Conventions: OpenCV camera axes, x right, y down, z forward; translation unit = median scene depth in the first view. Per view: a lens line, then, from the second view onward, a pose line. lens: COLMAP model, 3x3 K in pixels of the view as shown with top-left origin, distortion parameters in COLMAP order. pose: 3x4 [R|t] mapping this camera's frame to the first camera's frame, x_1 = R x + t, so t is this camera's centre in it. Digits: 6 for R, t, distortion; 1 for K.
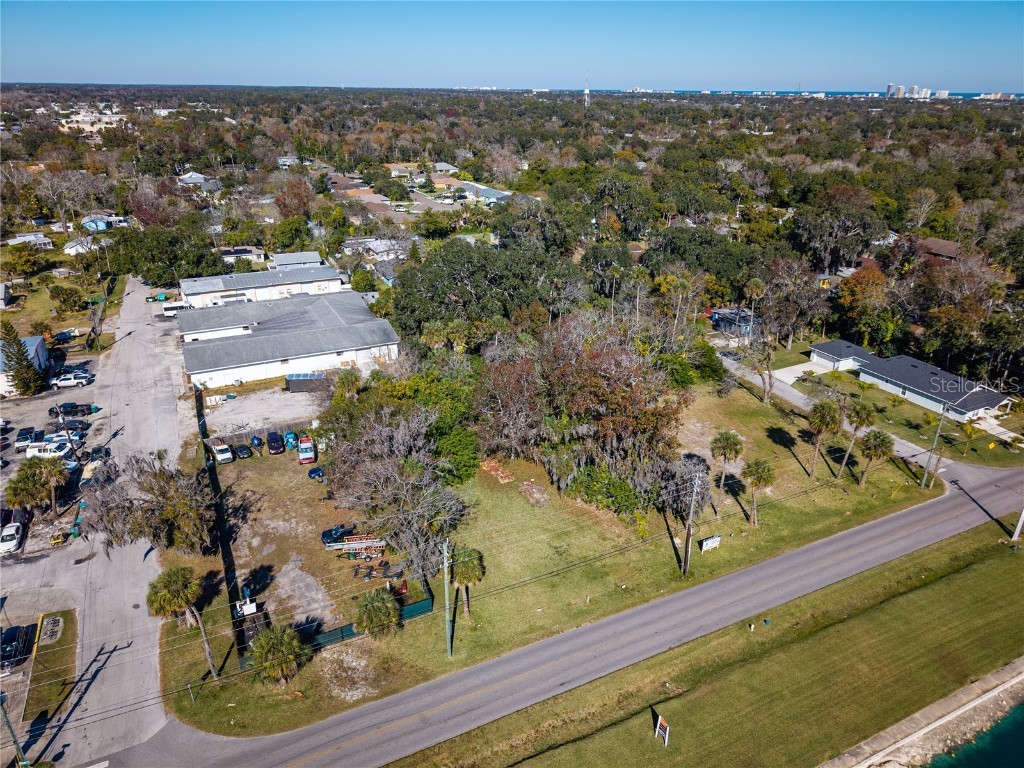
lens RADIAL K [[683.2, 0, 515.7], [0, 683.2, 386.5], [0, 0, 1]] dist [0.019173, -0.019951]
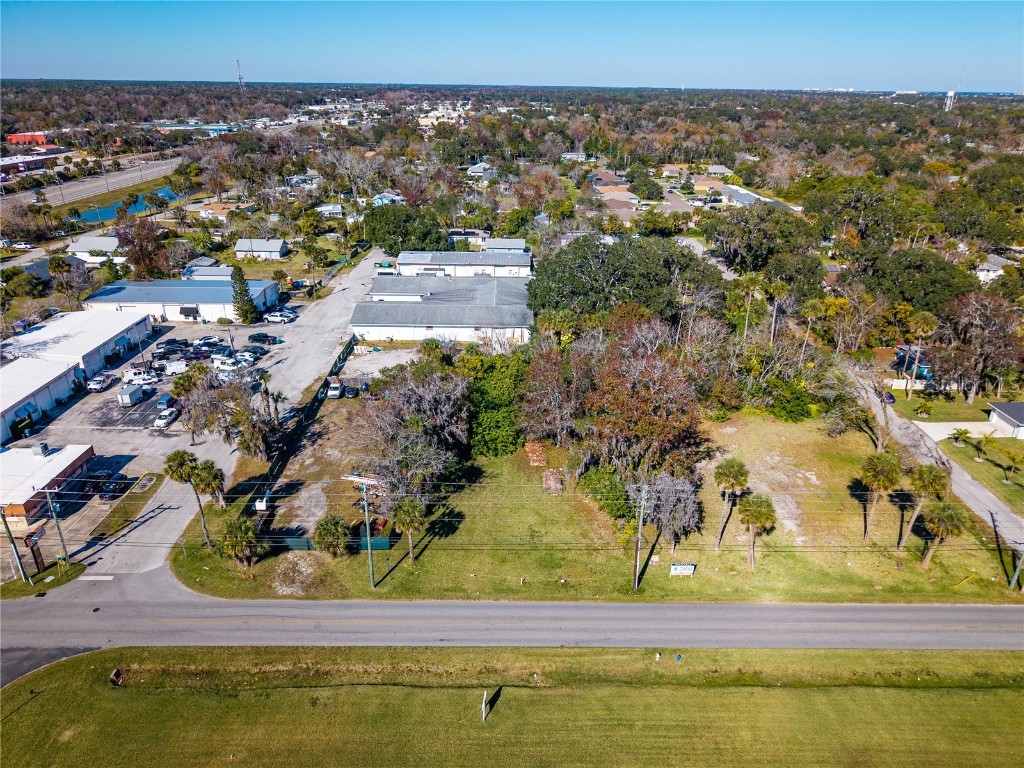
lens RADIAL K [[683.2, 0, 516.0], [0, 683.2, 388.9], [0, 0, 1]] dist [0.019173, -0.019951]
pose [[0.900098, 0.178924, -0.397252, 0.268610], [-0.178422, 0.983198, 0.038565, -0.006501], [0.397478, 0.036166, 0.916899, 0.026220]]
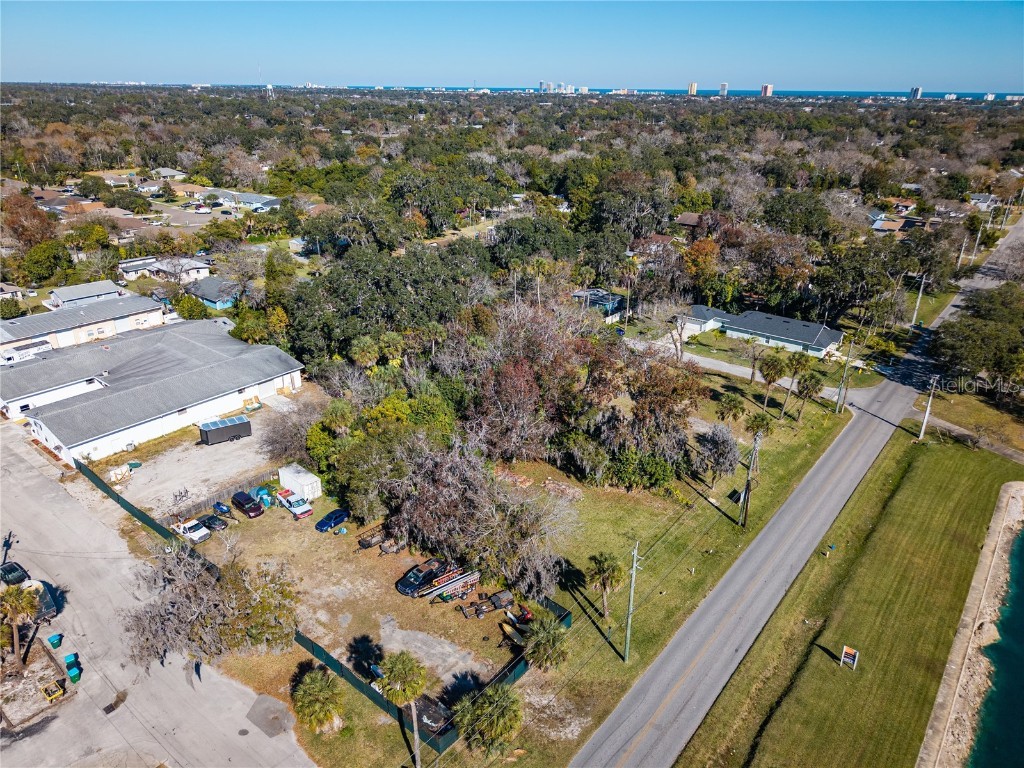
lens RADIAL K [[683.2, 0, 514.0], [0, 683.2, 382.8], [0, 0, 1]] dist [0.019173, -0.019951]
pose [[0.907882, -0.166448, 0.384767, -0.296298], [0.166207, 0.985499, 0.034147, -0.033207], [-0.384871, 0.032950, 0.922382, 0.073988]]
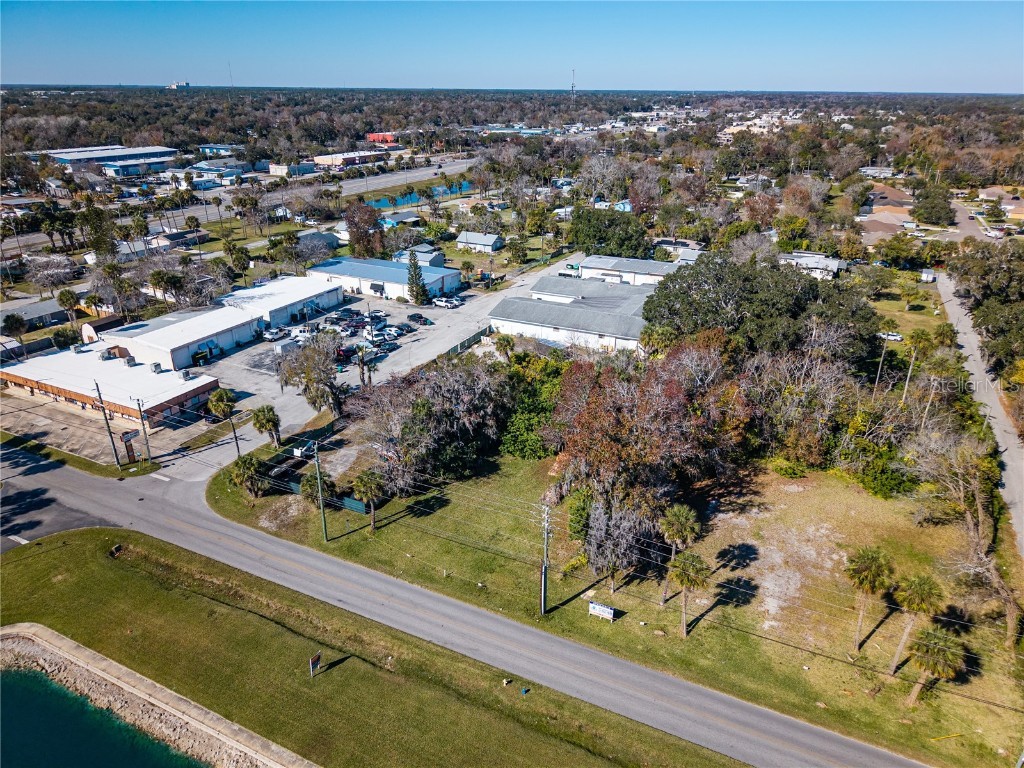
lens RADIAL K [[683.2, 0, 515.7], [0, 683.2, 389.9], [0, 0, 1]] dist [0.019173, -0.019951]
pose [[0.618026, 0.313751, -0.720836, 0.497142], [-0.317819, 0.938356, 0.135939, -0.077345], [0.719051, 0.145082, 0.679644, 0.191371]]
